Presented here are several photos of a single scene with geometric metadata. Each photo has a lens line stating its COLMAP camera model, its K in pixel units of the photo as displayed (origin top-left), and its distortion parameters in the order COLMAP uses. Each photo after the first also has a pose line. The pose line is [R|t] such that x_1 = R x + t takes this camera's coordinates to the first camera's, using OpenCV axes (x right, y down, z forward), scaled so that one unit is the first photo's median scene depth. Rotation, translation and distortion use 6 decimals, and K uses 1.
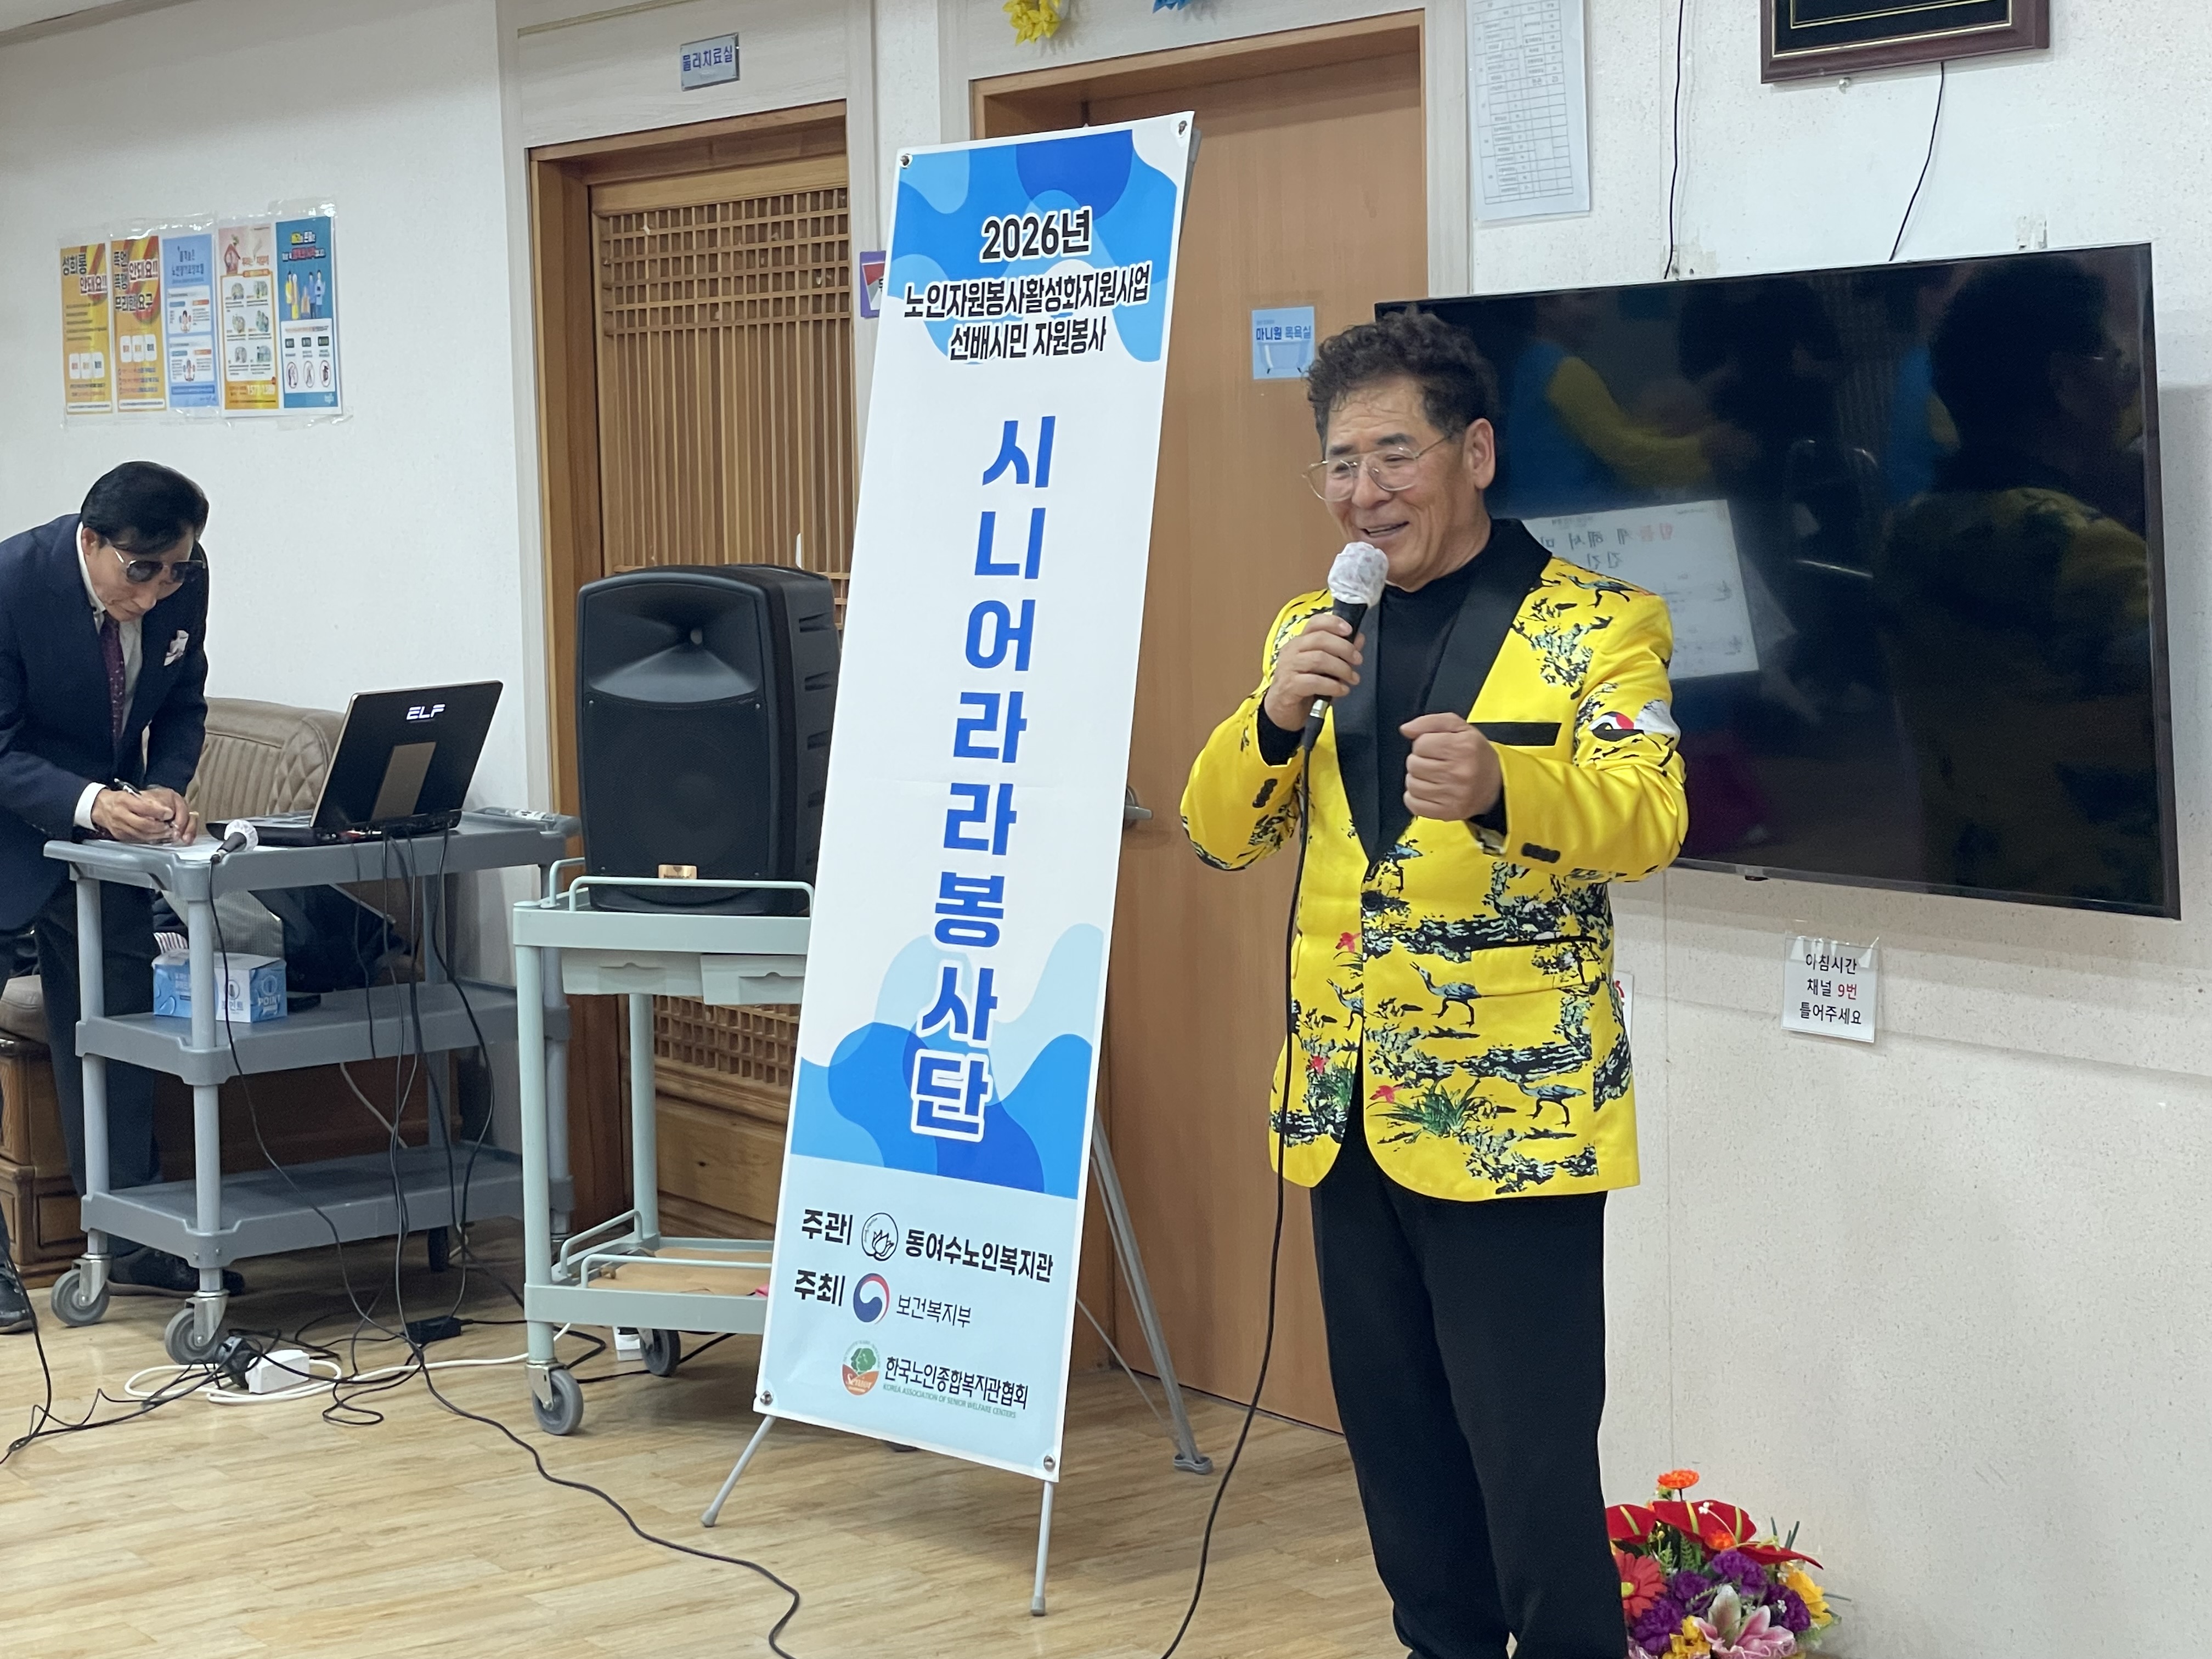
lens RADIAL K [[3994.7, 0, 1056.0], [0, 3994.7, 769.2], [0, 0, 1]] dist [0.187420, 0.000000]
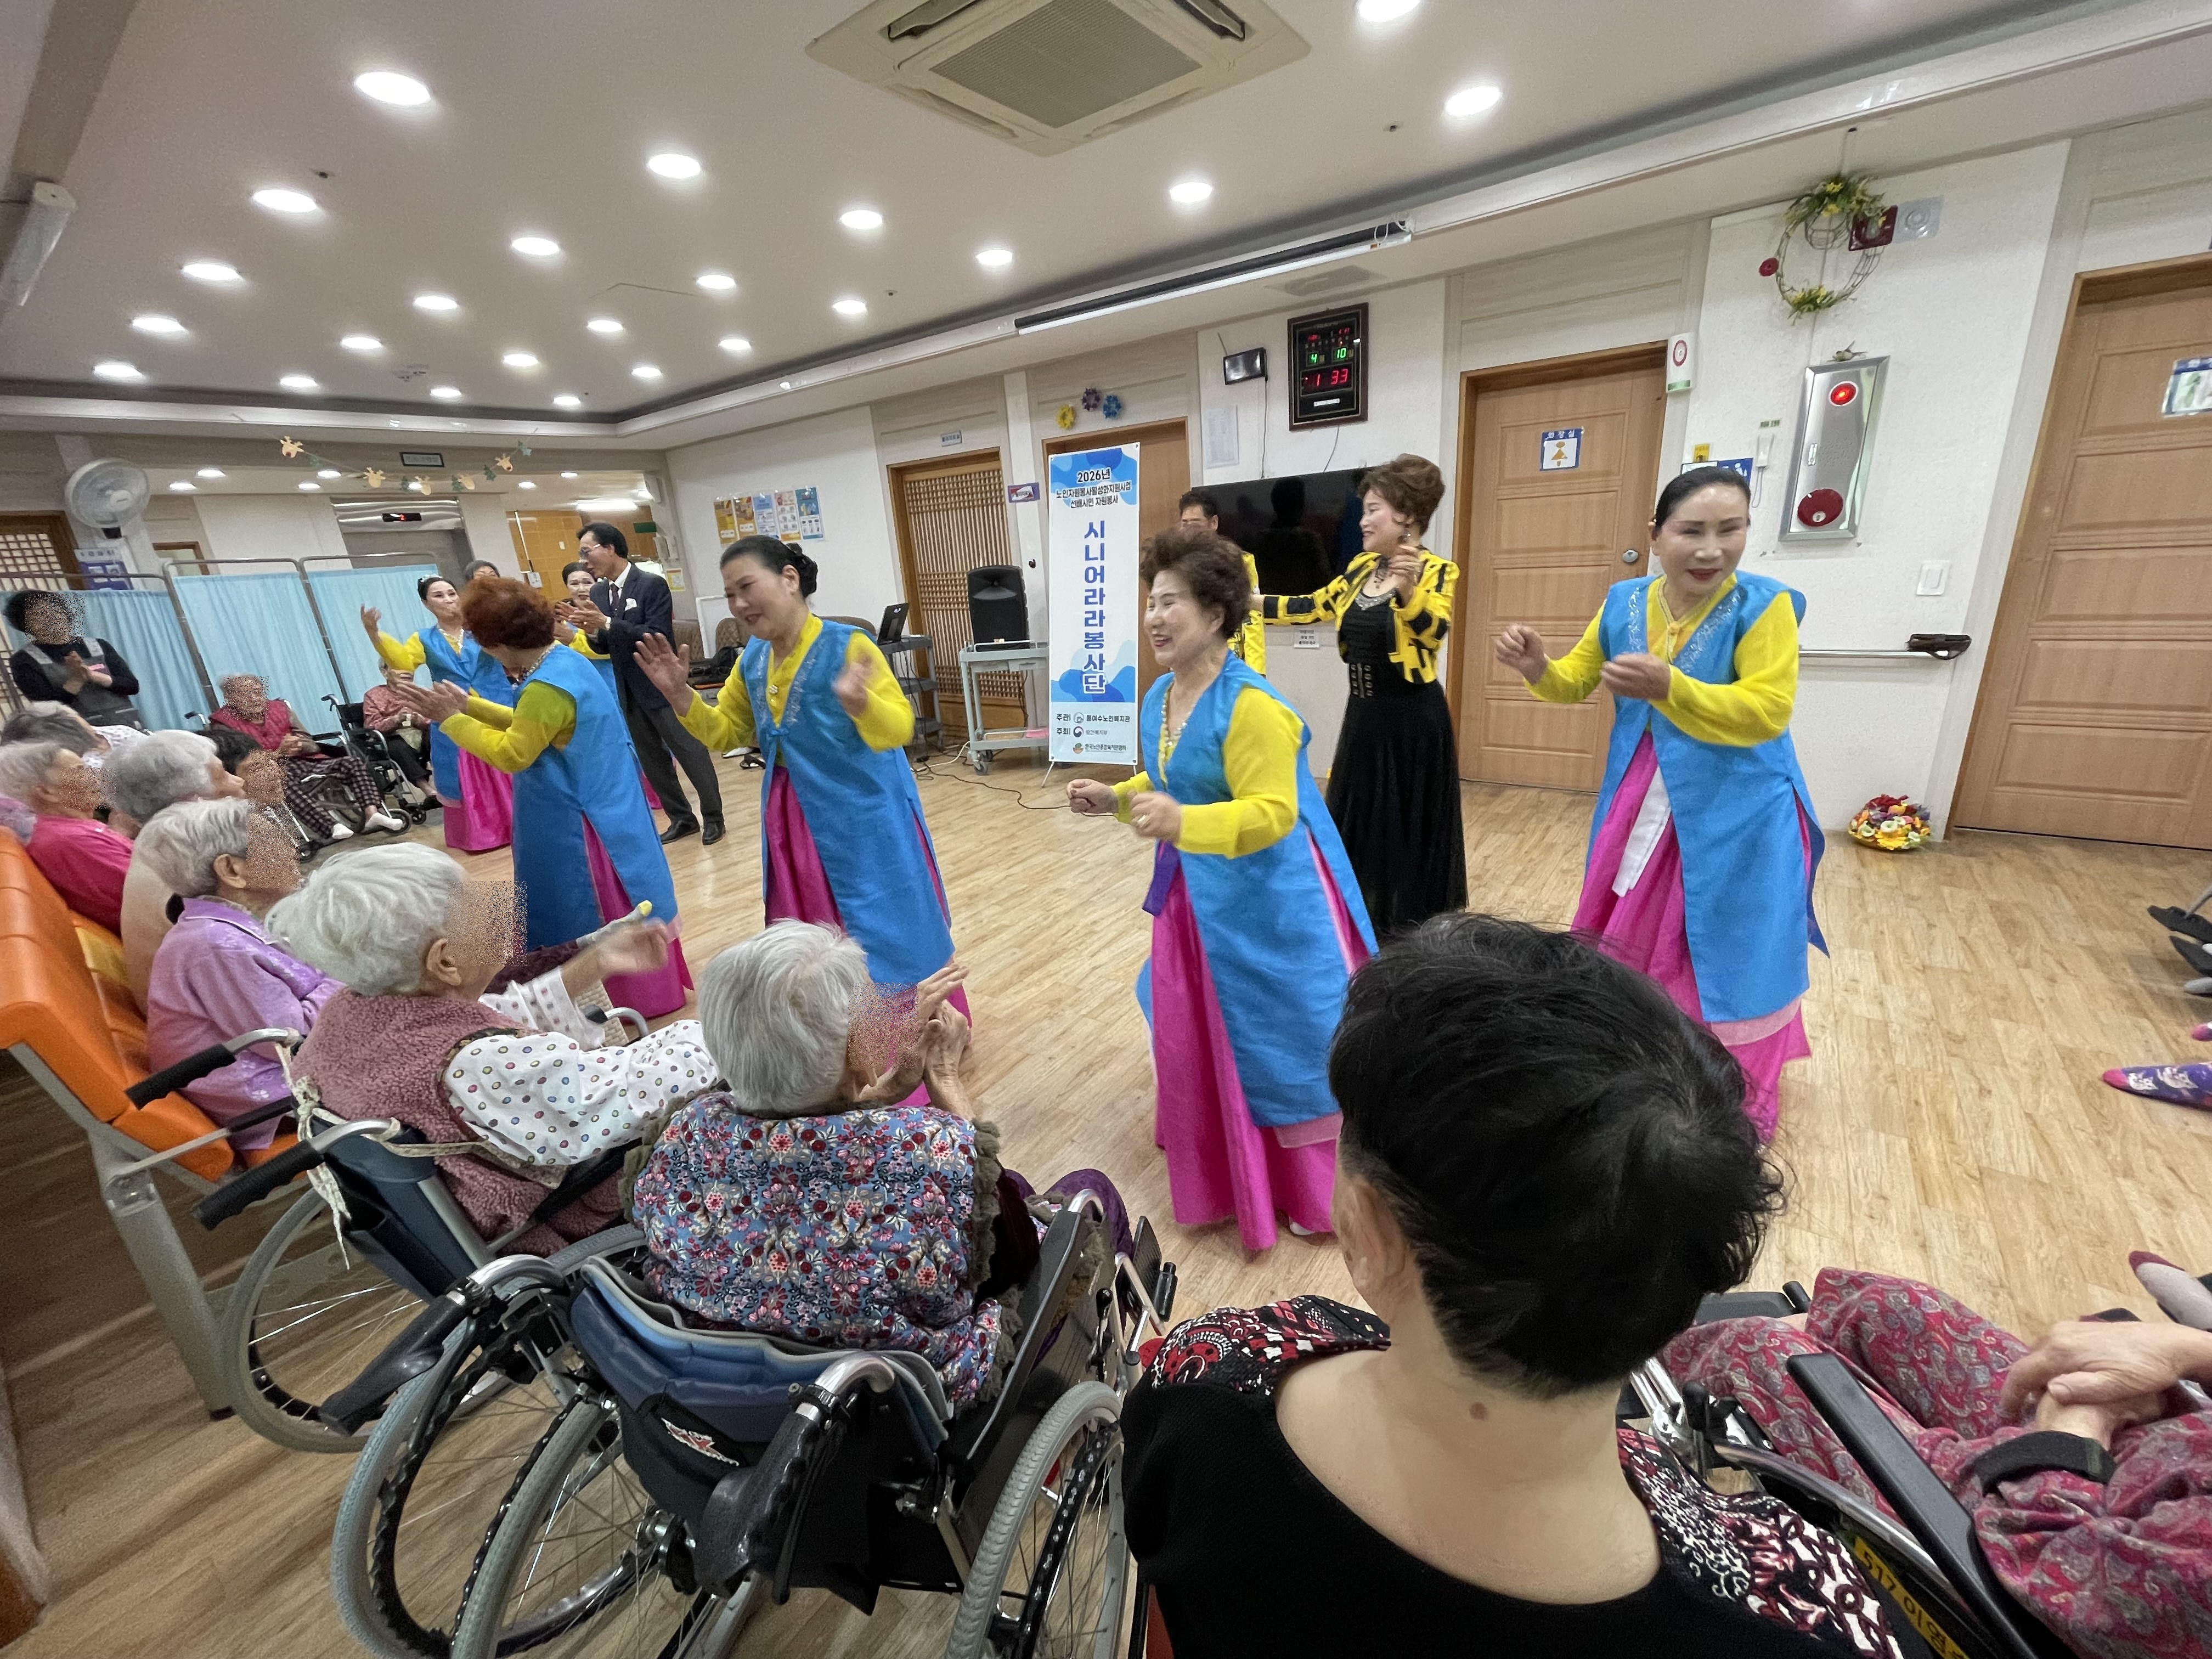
lens RADIAL K [[891.1, 0, 1102.4], [0, 891.1, 833.2], [0, 0, 1]] dist [-0.007220, 0.002443]
pose [[0.944861, -0.150398, 0.290893, -0.304194], [0.080790, 0.967897, 0.238007, 0.007633], [-0.317351, -0.201383, 0.926679, 0.053155]]
